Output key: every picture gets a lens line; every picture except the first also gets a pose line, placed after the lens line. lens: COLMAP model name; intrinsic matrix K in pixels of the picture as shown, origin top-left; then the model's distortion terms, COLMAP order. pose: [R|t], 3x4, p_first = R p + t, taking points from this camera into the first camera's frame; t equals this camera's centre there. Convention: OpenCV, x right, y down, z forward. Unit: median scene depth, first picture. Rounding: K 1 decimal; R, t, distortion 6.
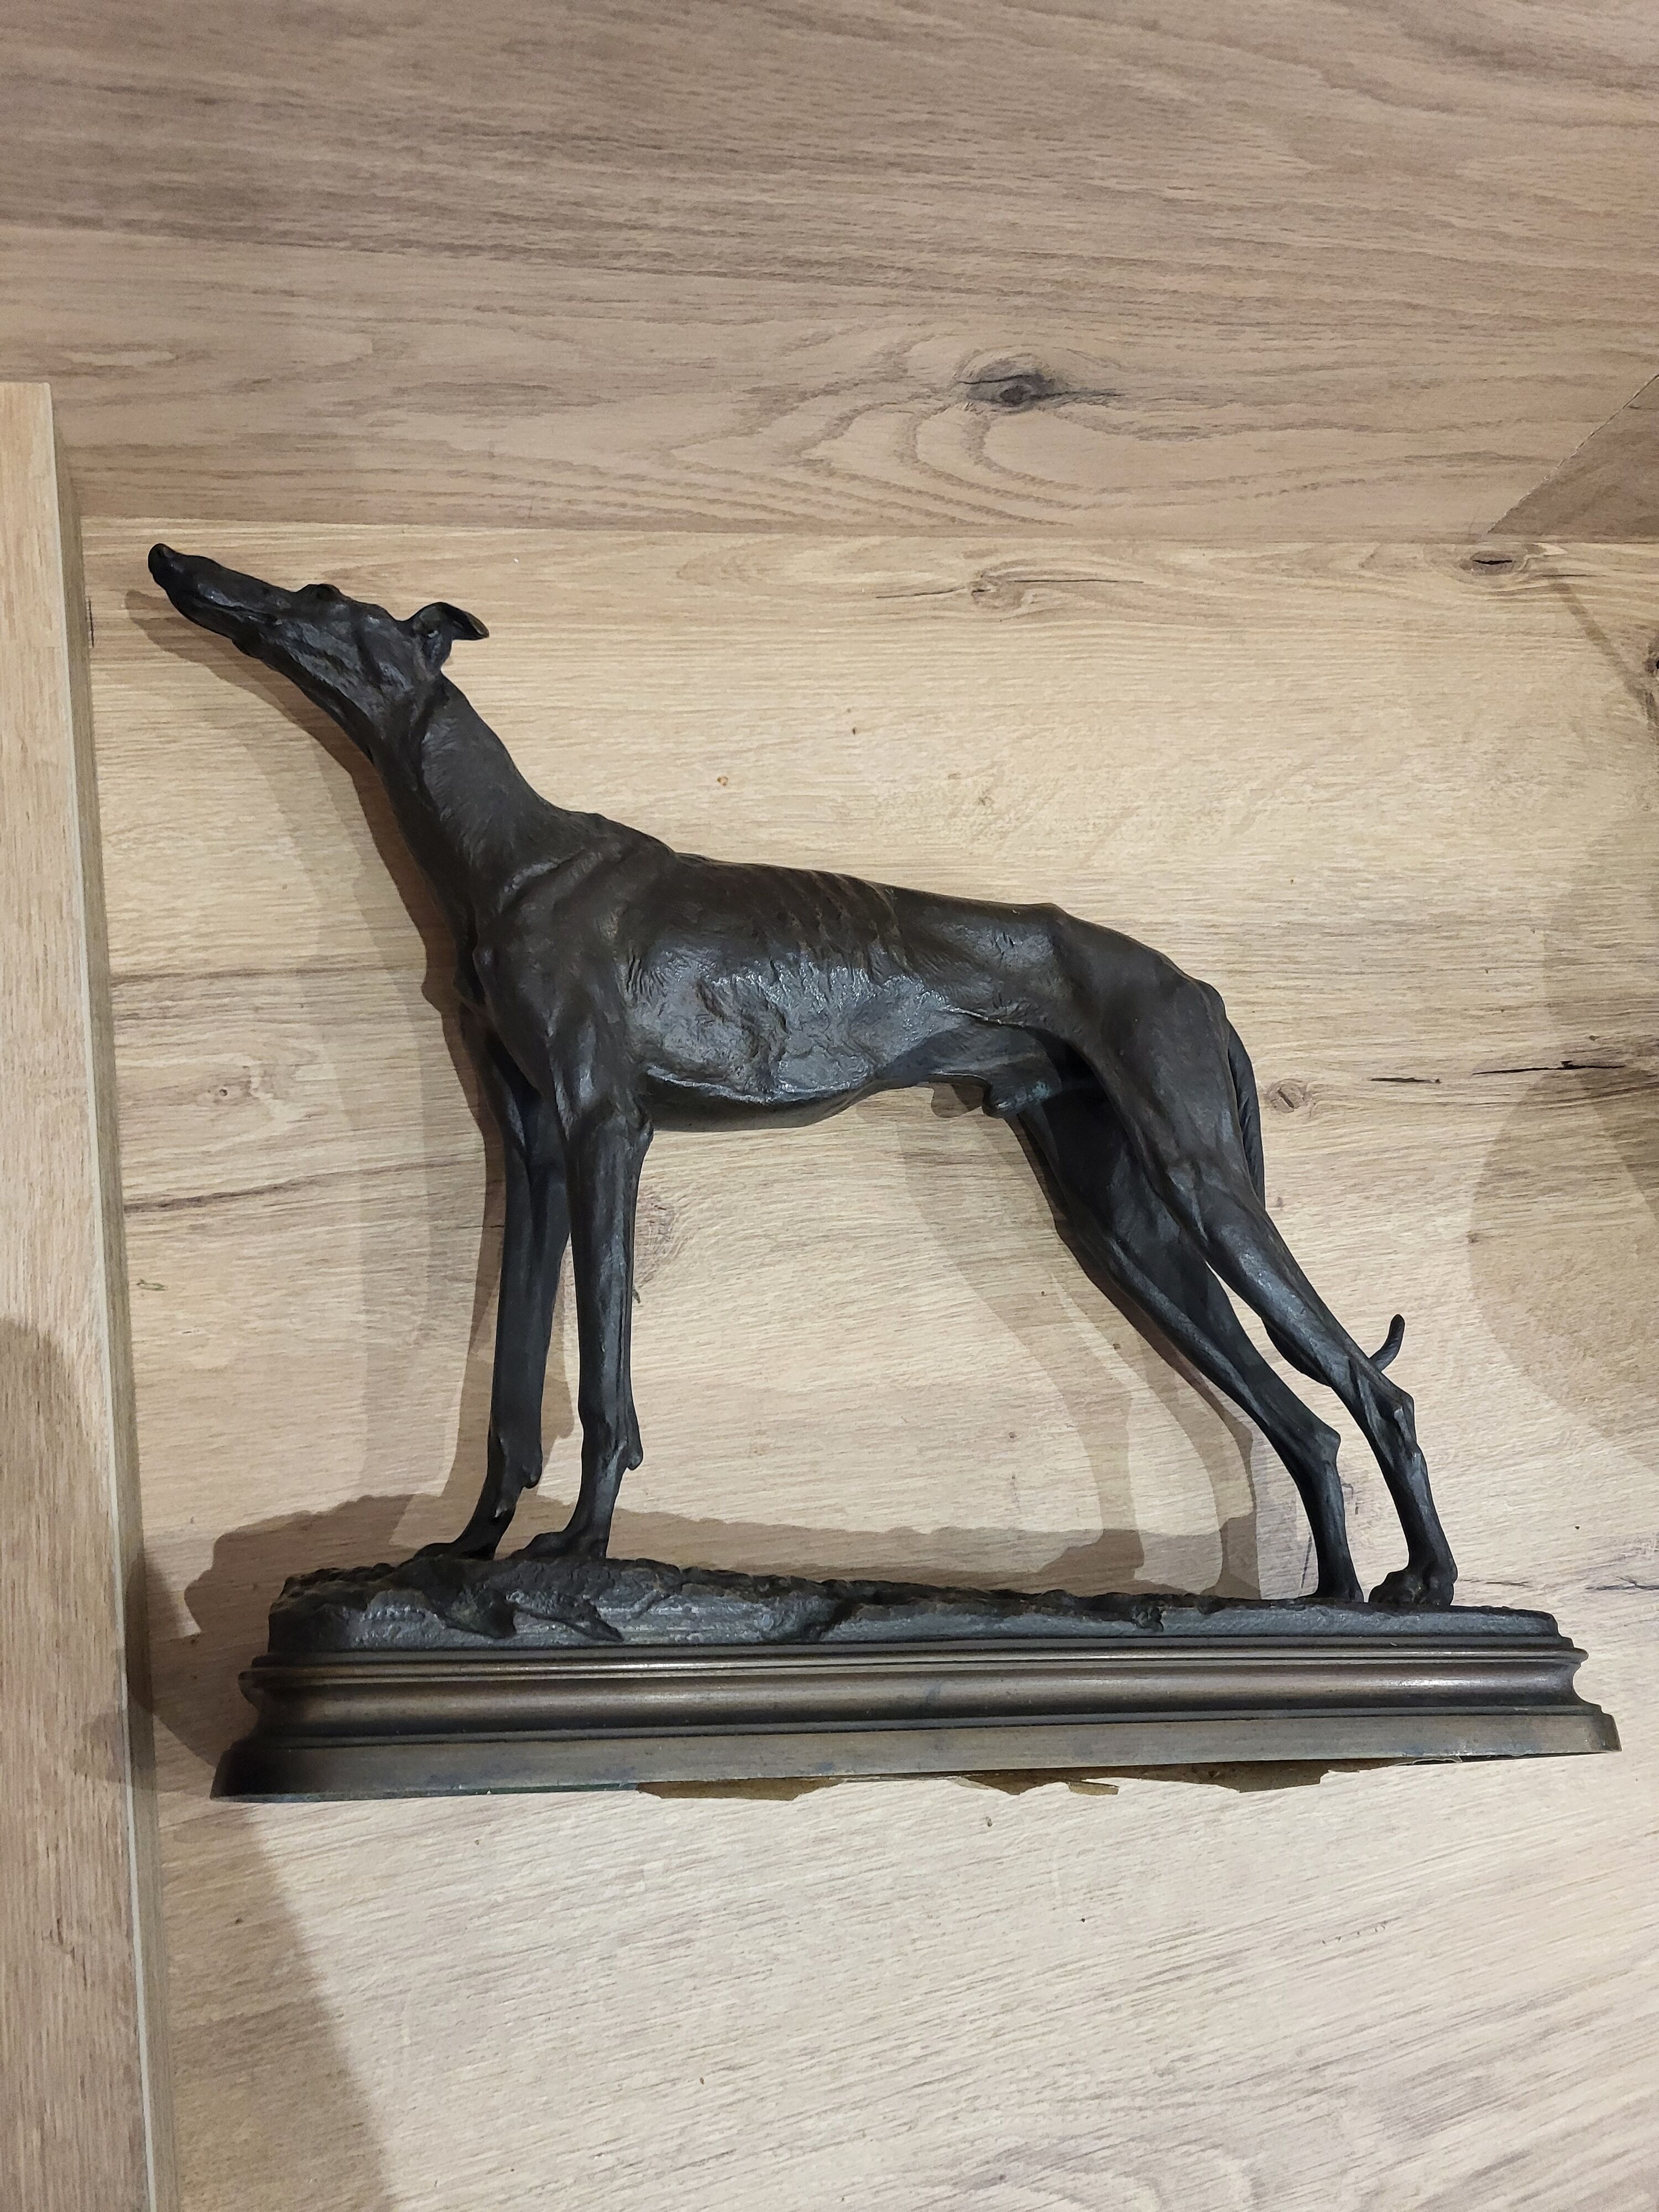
lens RADIAL K [[1693.0, 0, 830.0], [0, 1693.0, 1053.0], [0, 0, 1]] dist [0.045540, -0.001104]
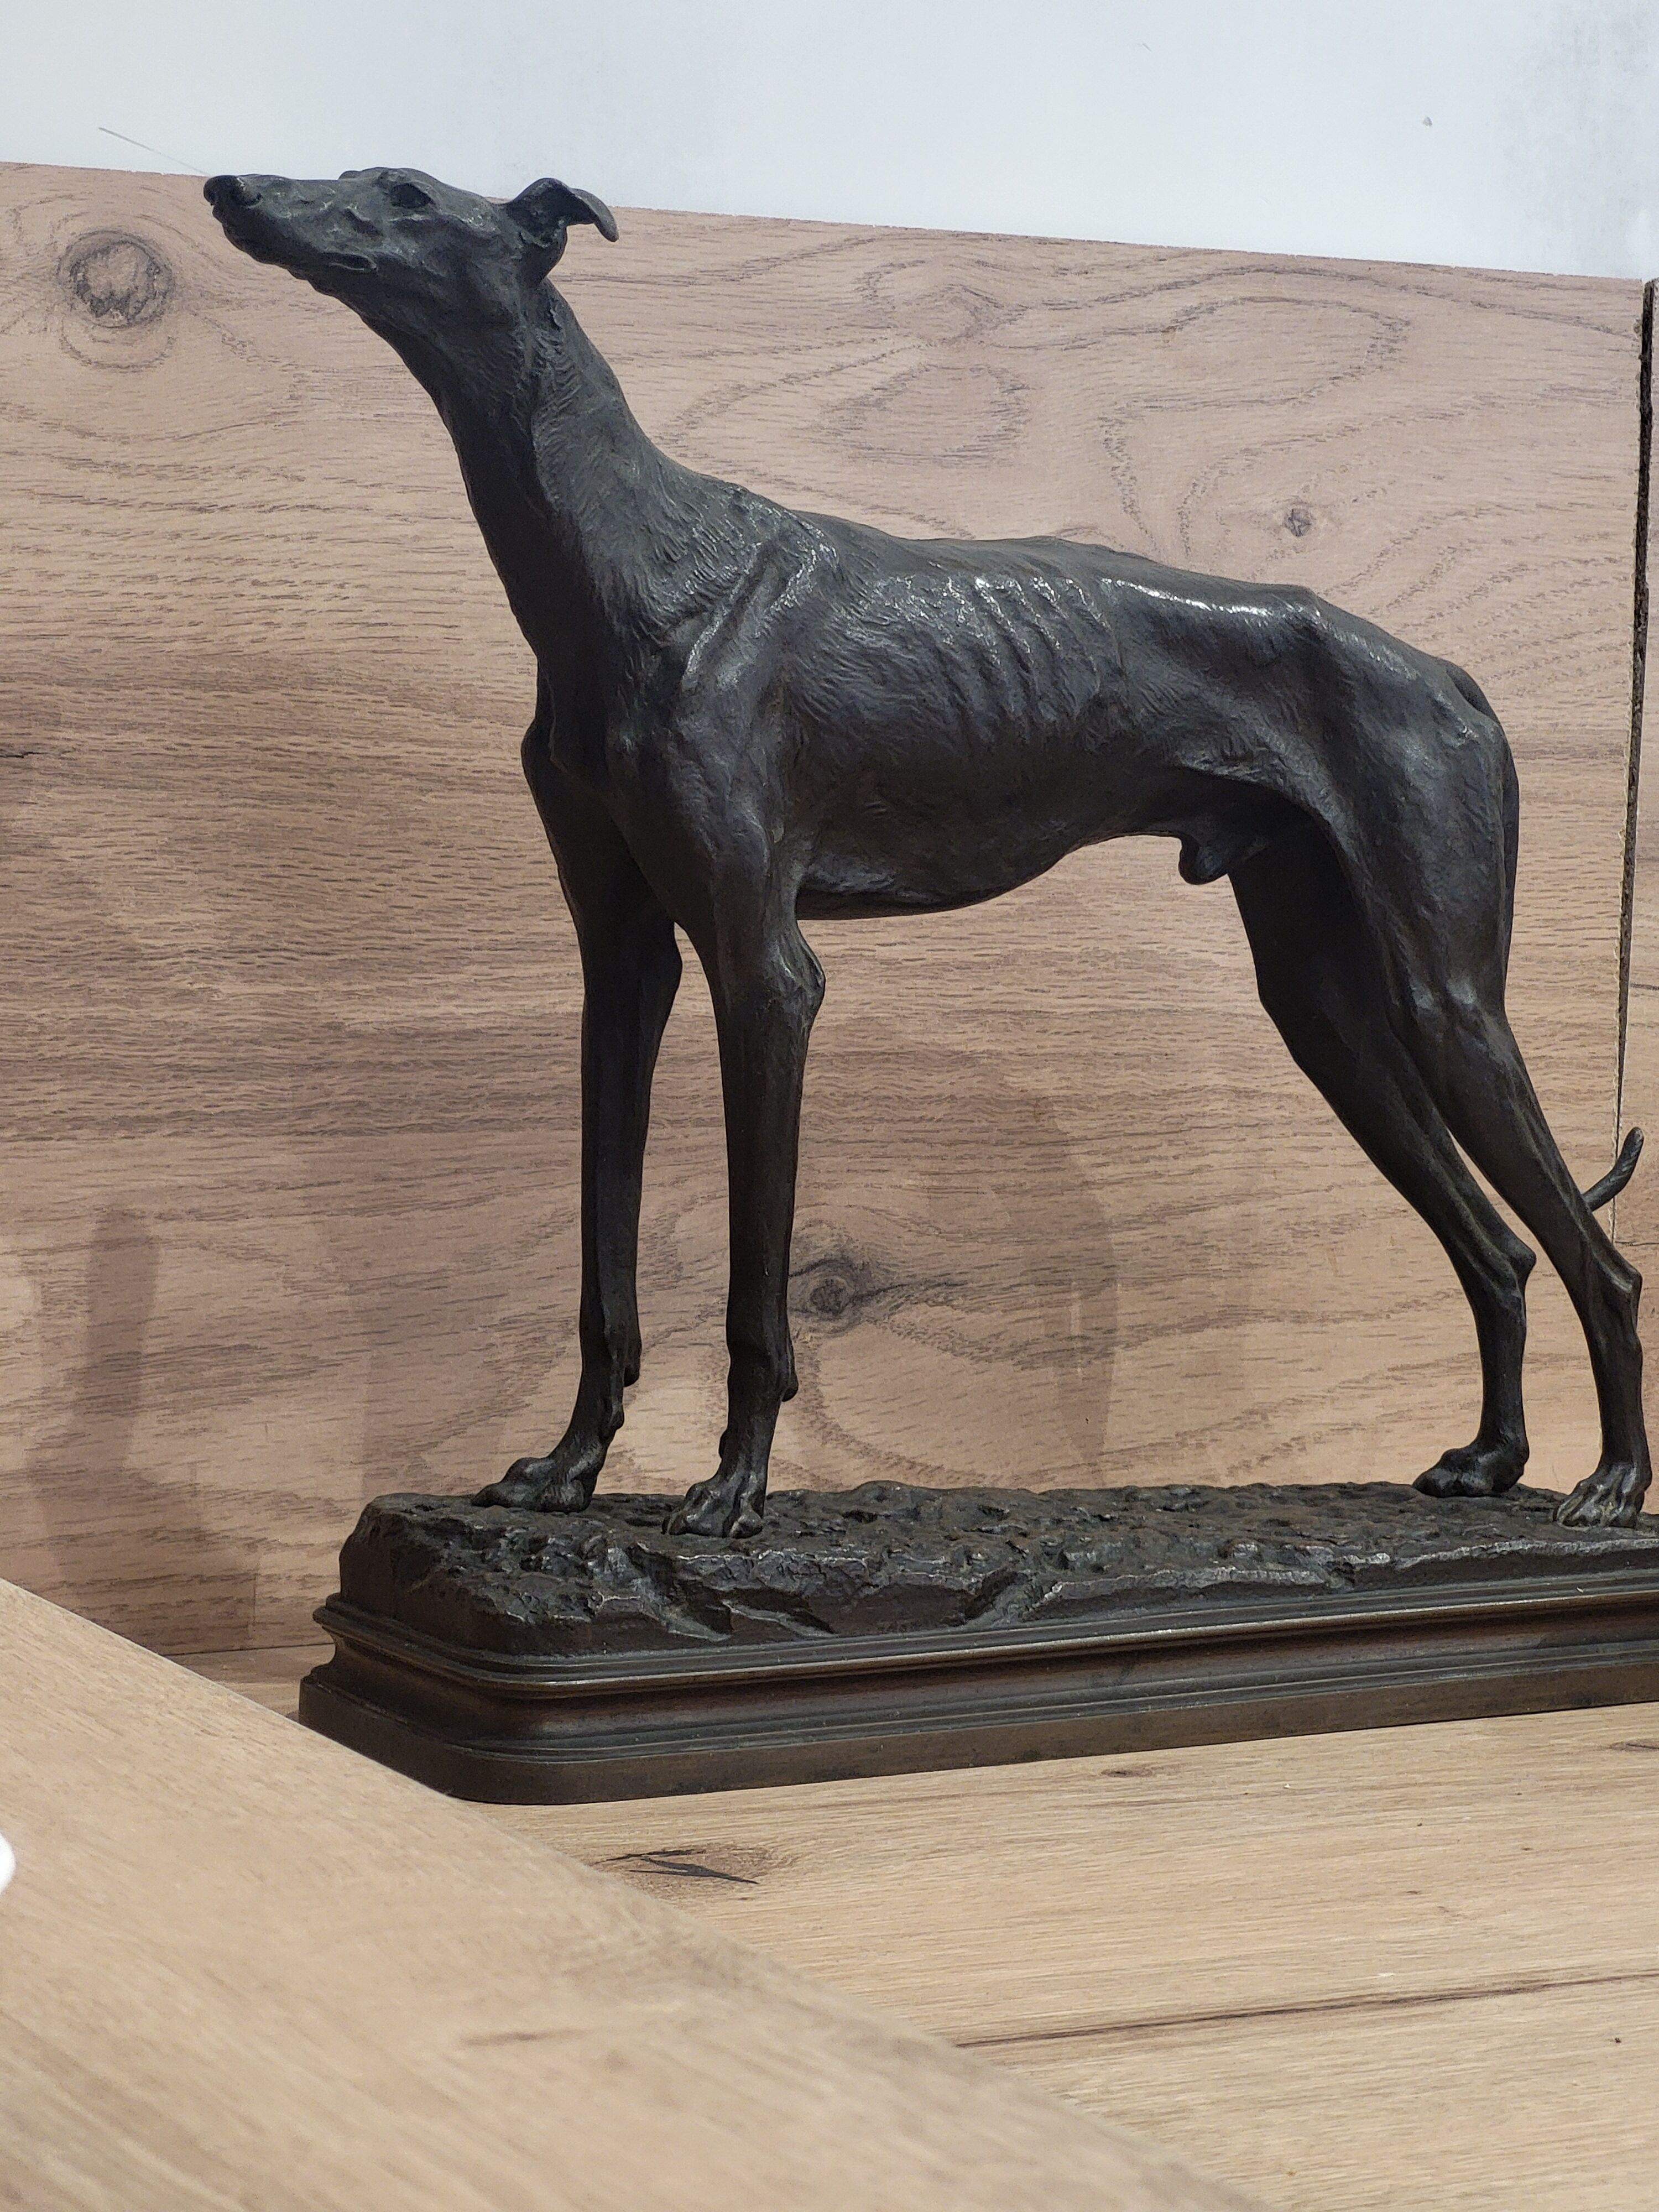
lens RADIAL K [[4861.6, 0, 829.5], [0, 4861.6, 1106.0], [0, 0, 1]] dist [-0.087439, 1.148678]
pose [[0.926172, -0.270594, 0.262648, -0.468648], [0.353678, 0.381668, -0.853957, 1.534221], [0.130831, 0.883804, 0.449193, -0.054856]]
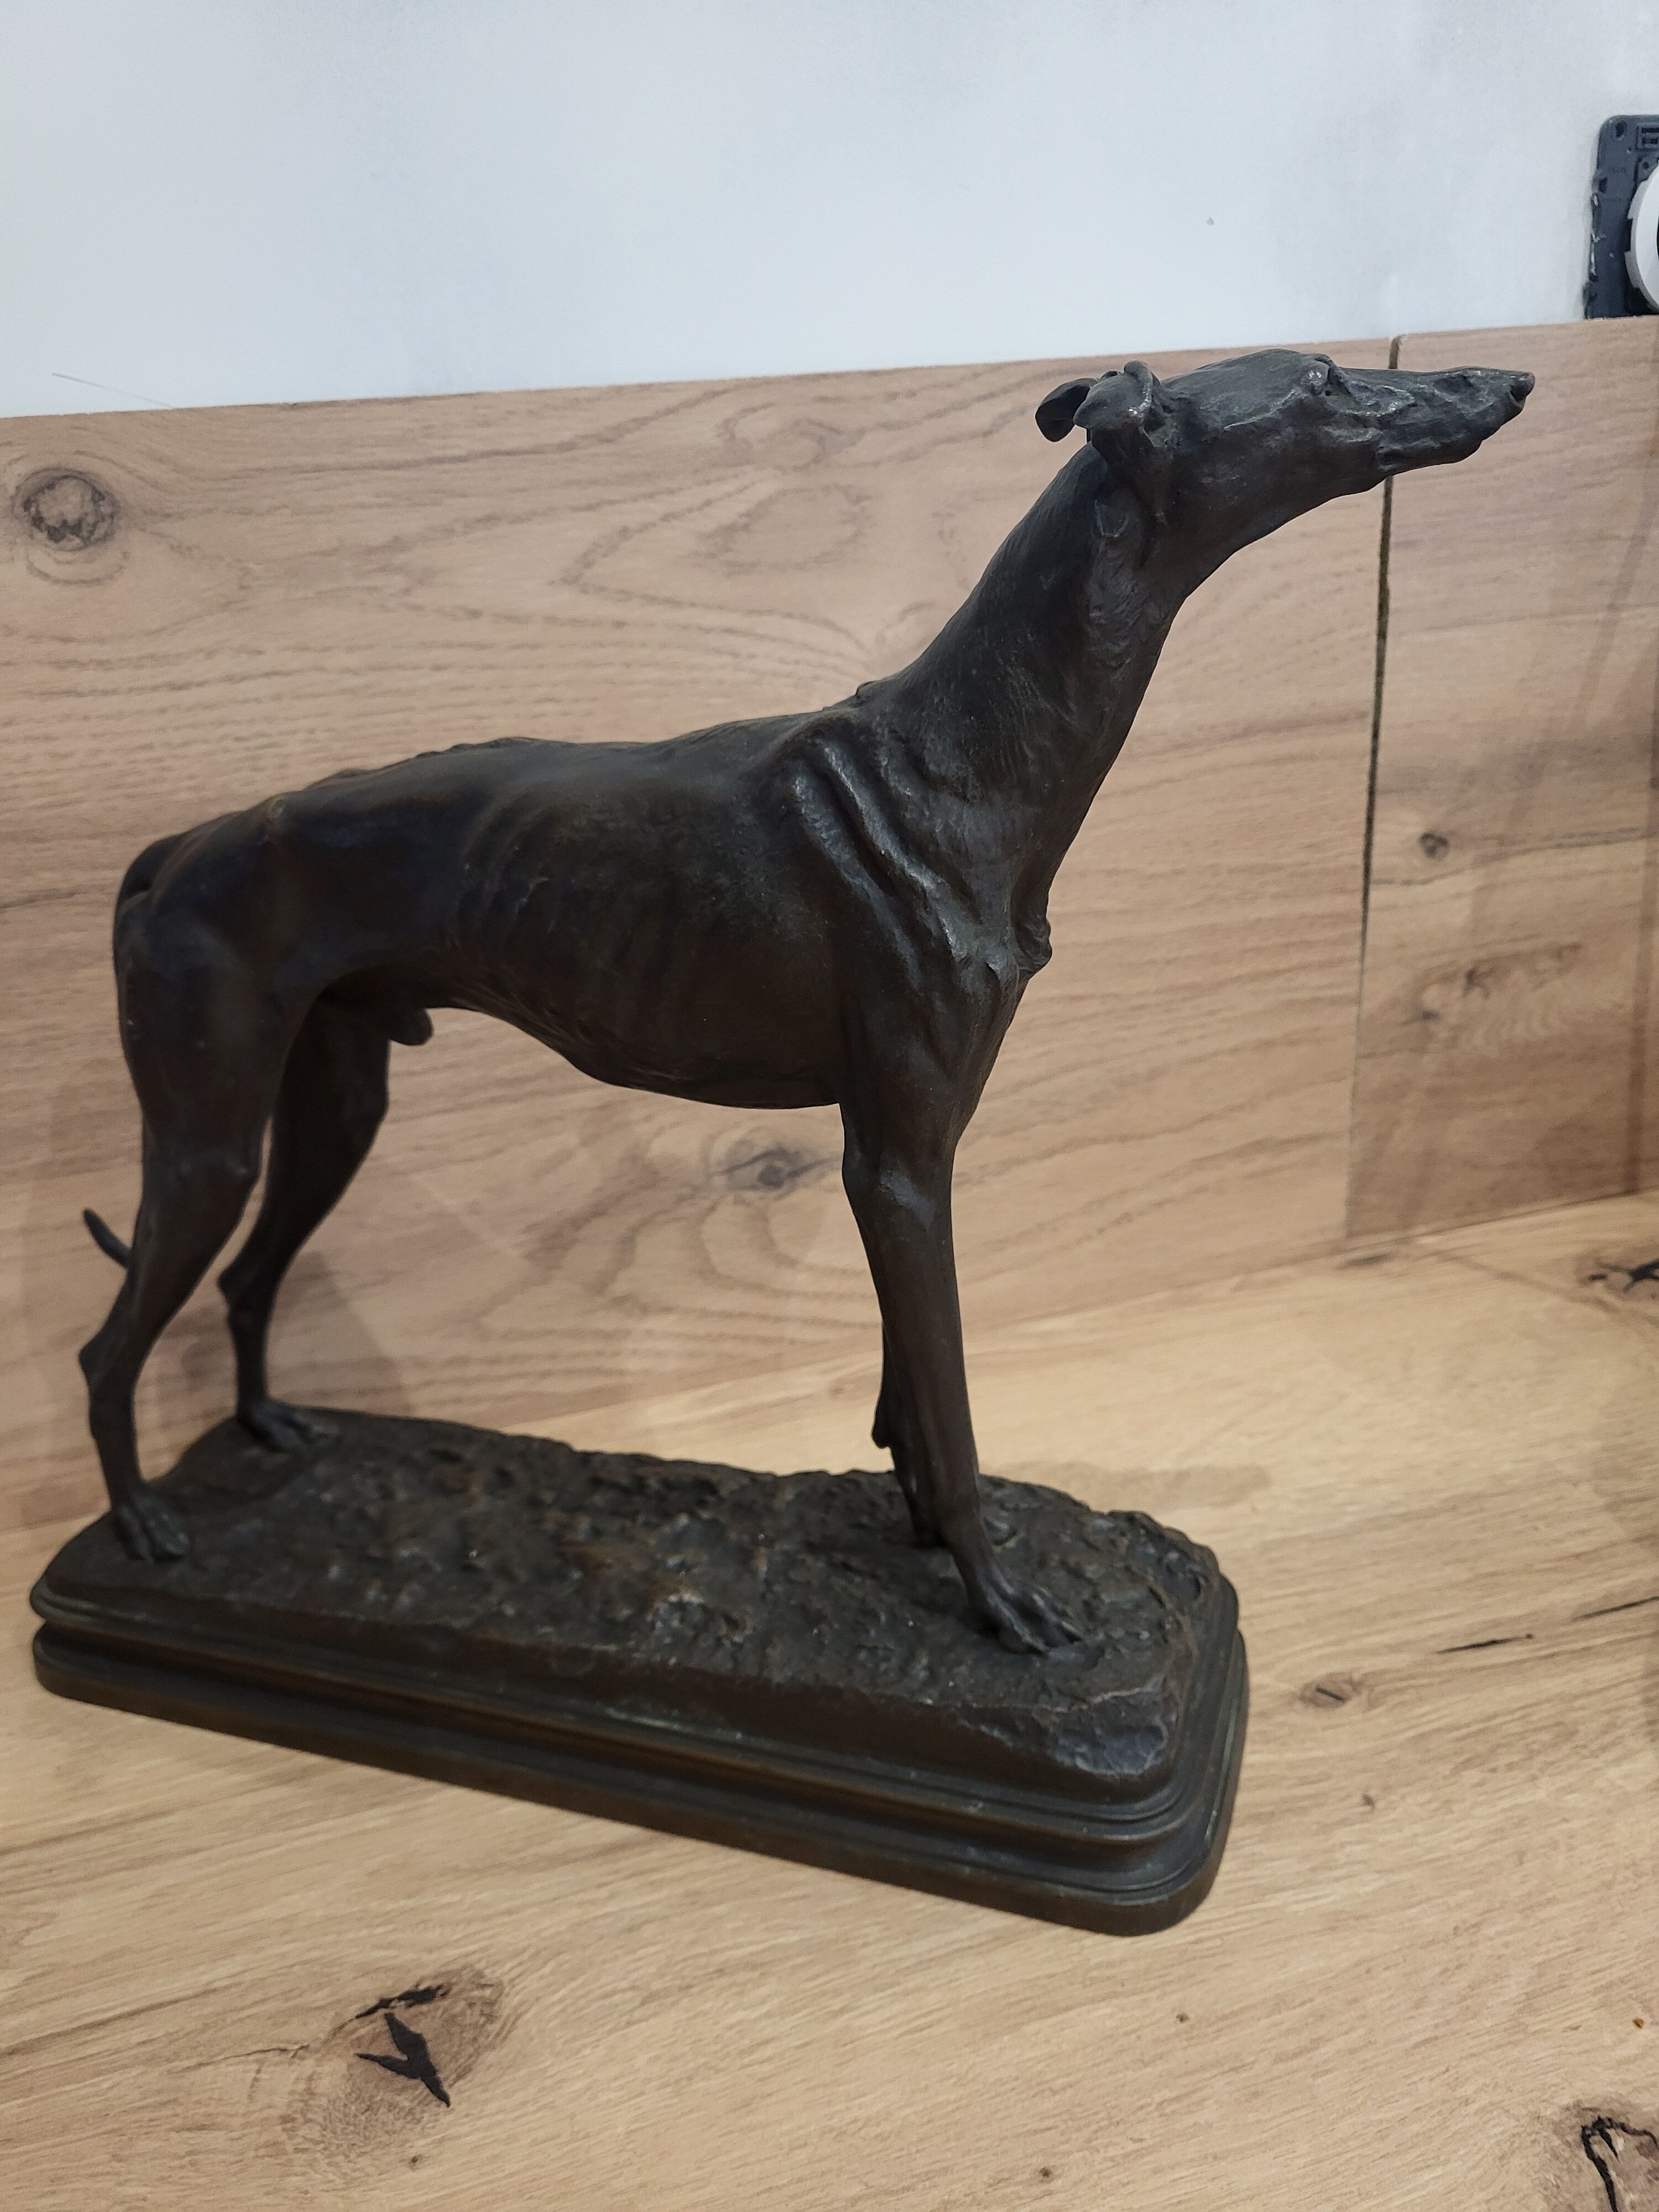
lens RADIAL K [[1702.8, 0, 815.9], [0, 1702.8, 1069.8], [0, 0, 1]] dist [0.031869, -0.034275]
pose [[0.936920, -0.349537, -0.002265, 0.172369], [0.219586, 0.593609, -0.774216, 0.457213], [0.271962, 0.724881, 0.632917, 0.282515]]
